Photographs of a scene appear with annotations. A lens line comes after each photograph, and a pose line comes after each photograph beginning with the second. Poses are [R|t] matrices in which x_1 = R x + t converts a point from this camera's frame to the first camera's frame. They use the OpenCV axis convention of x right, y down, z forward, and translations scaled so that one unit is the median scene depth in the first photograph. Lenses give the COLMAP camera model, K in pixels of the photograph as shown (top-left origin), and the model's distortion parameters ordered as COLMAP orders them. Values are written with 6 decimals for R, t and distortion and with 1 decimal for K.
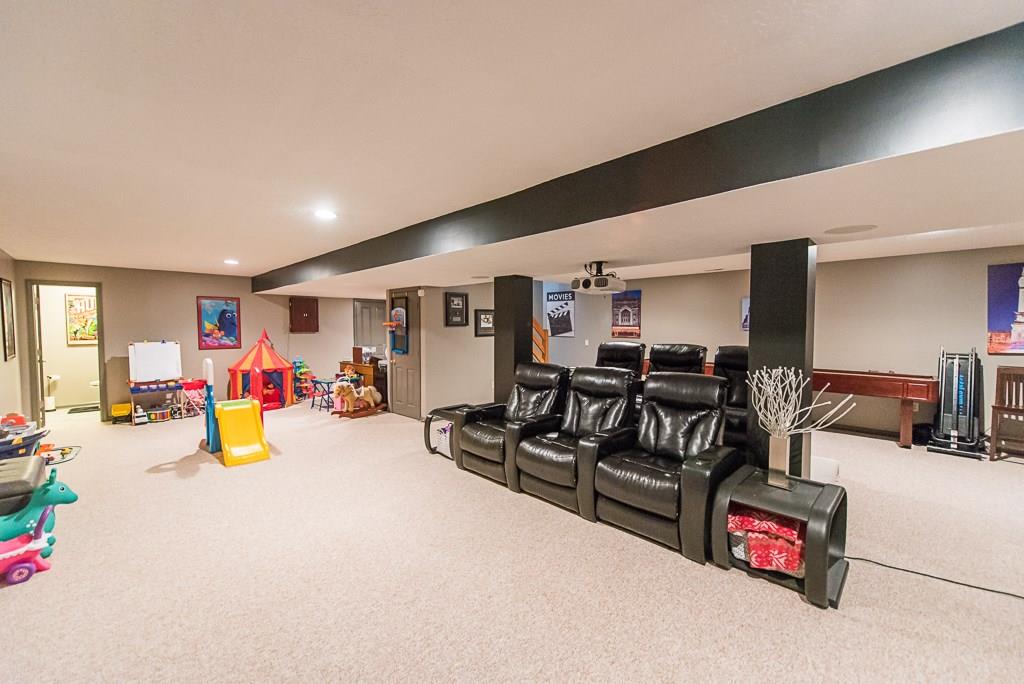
lens RADIAL K [[396.8, 0, 513.4], [0, 396.8, 342.2], [0, 0, 1]] dist [0.008967, -0.002947]
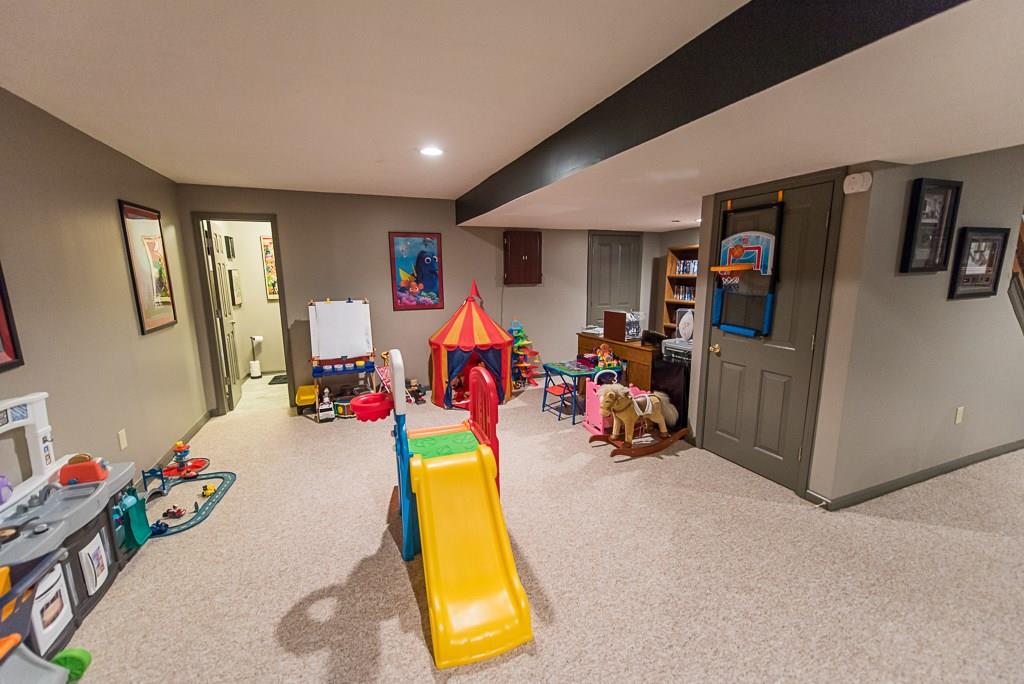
lens RADIAL K [[396.8, 0, 509.5], [0, 396.8, 342.1], [0, 0, 1]] dist [0.008967, -0.002947]
pose [[0.915556, 0.060273, -0.397650, -0.339672], [-0.007545, 0.991107, 0.132854, -0.021600], [0.402121, -0.118635, 0.907868, 0.466045]]
